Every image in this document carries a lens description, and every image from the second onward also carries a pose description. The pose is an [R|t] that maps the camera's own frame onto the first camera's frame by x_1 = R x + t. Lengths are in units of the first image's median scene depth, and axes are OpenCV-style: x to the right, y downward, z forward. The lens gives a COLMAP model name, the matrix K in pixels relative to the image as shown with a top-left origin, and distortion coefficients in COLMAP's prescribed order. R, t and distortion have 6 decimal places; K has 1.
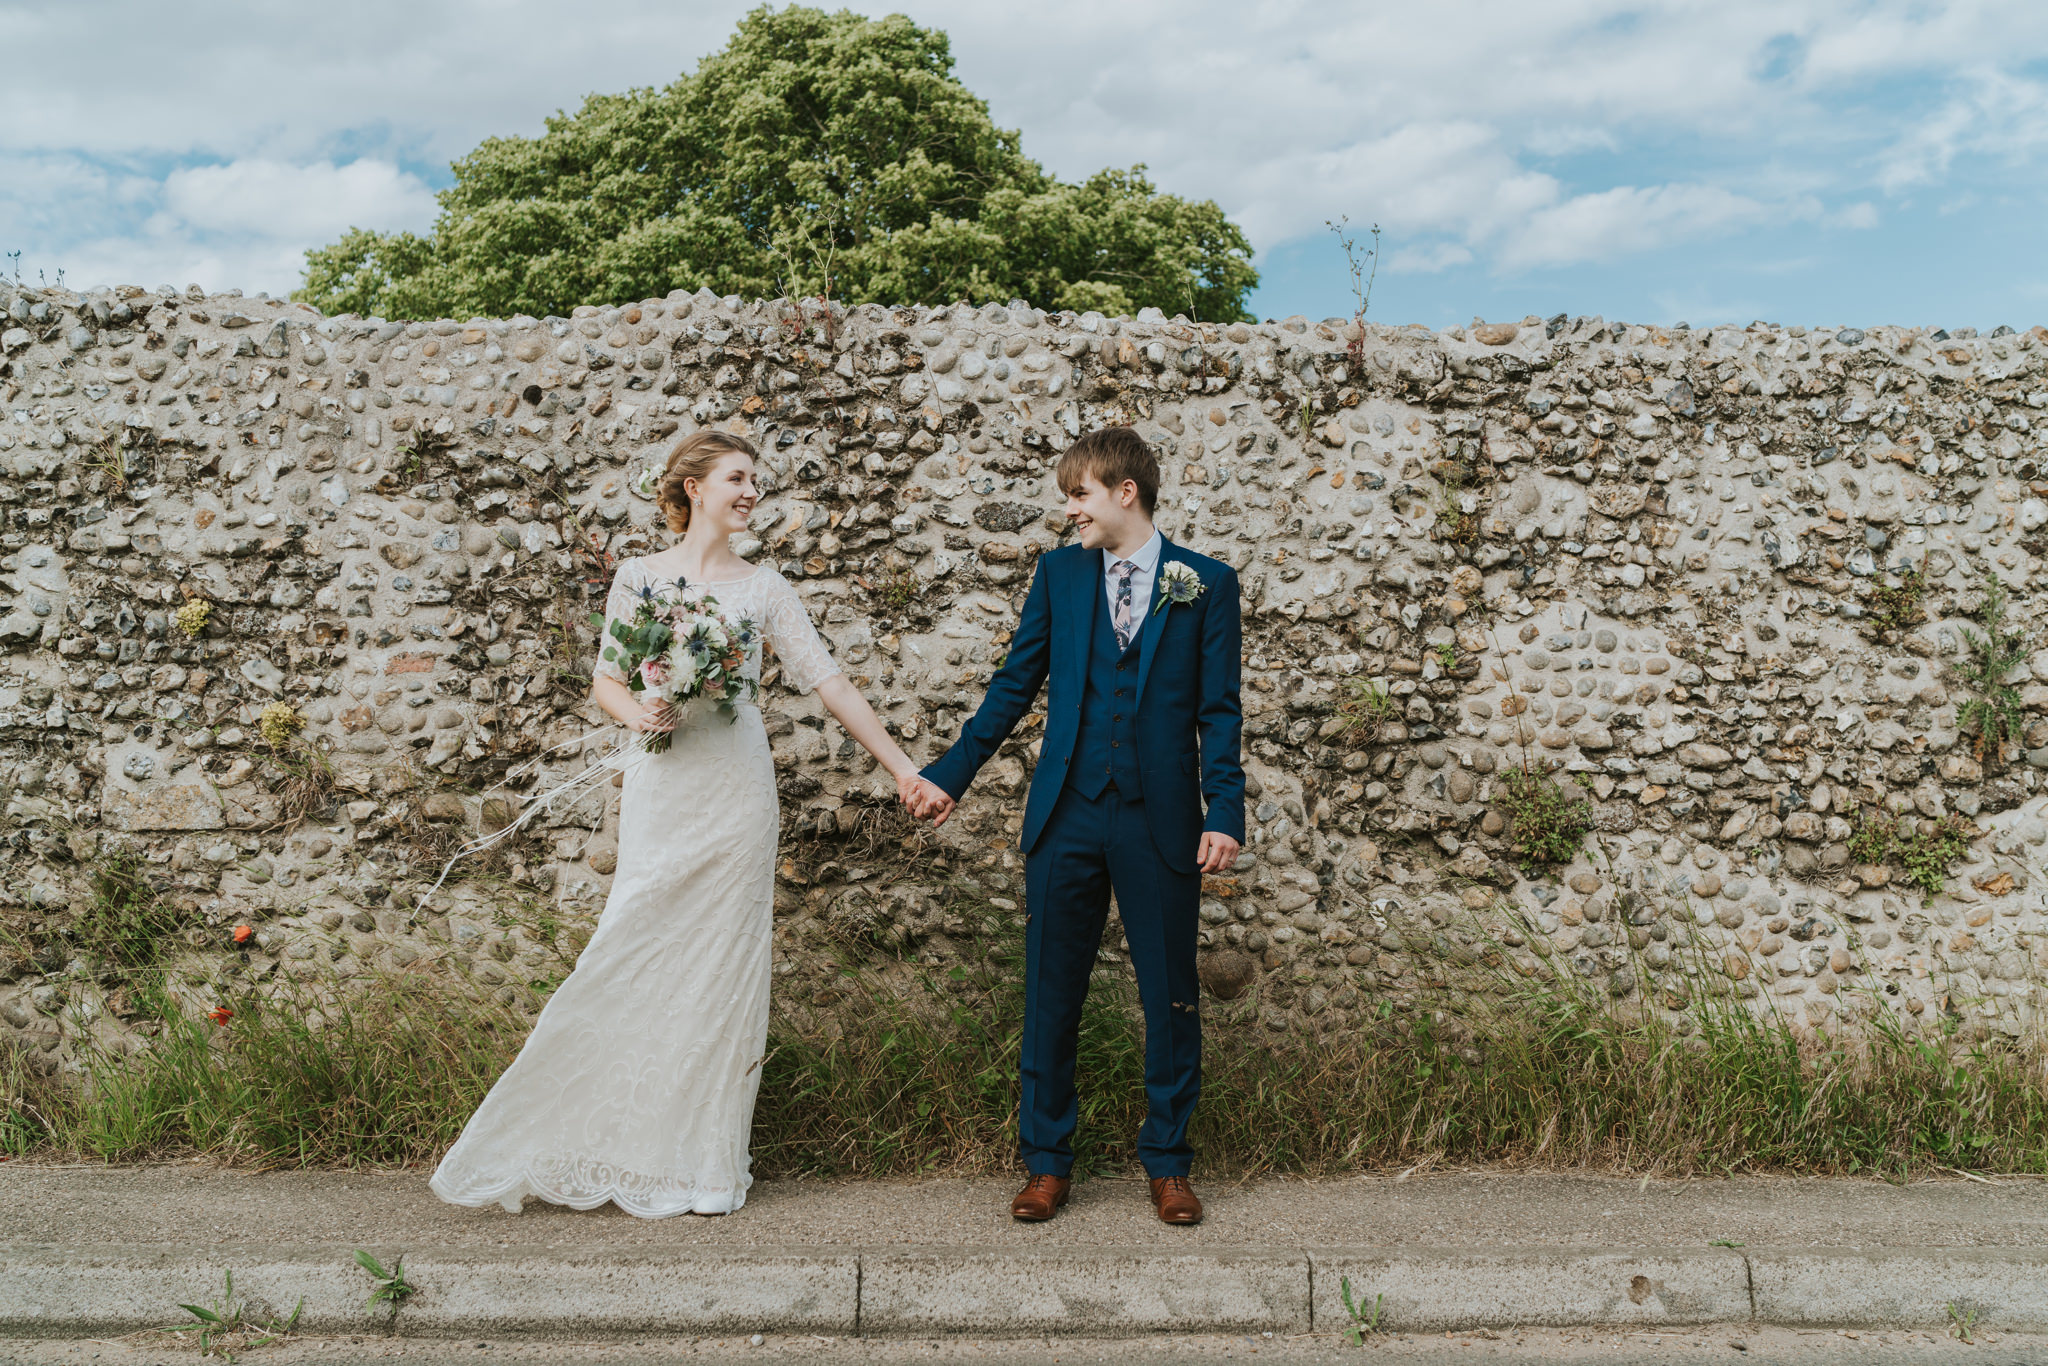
lens RADIAL K [[1940.7, 0, 1024.0], [0, 1940.7, 683.0], [0, 0, 1]] dist [-0.005308, 0.014449]
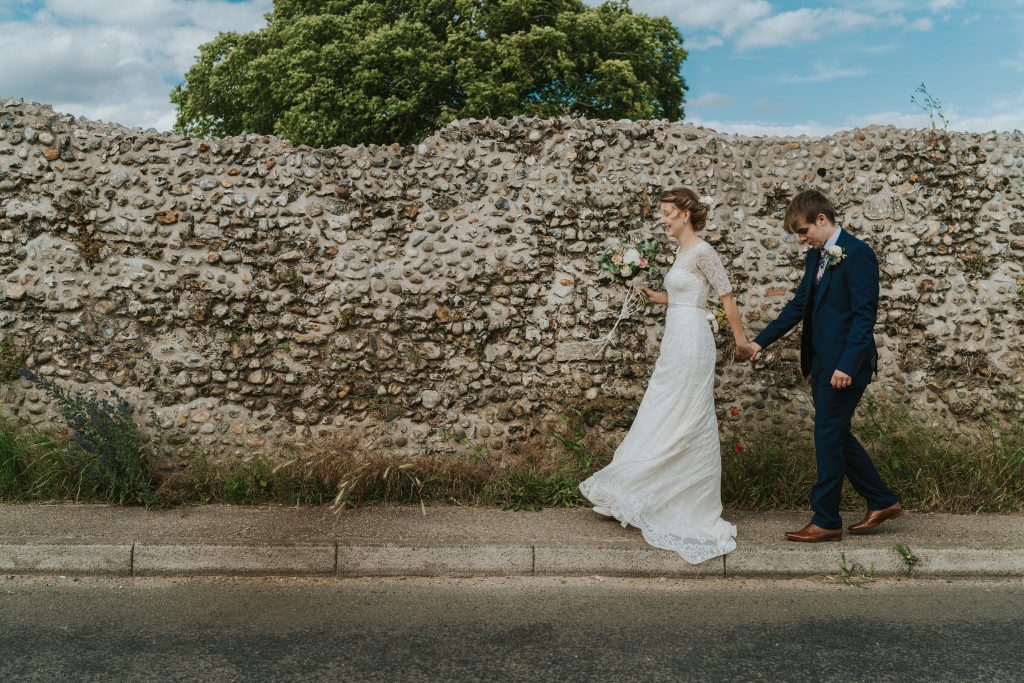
lens RADIAL K [[994.8, 0, 512.0], [0, 994.8, 341.5], [0, 0, 1]] dist [-0.006205, 0.018167]
pose [[0.999229, 0.006582, 0.038705, -0.658058], [-0.009744, 0.996577, 0.082093, -0.043905], [-0.038032, -0.082407, 0.995873, -0.153689]]
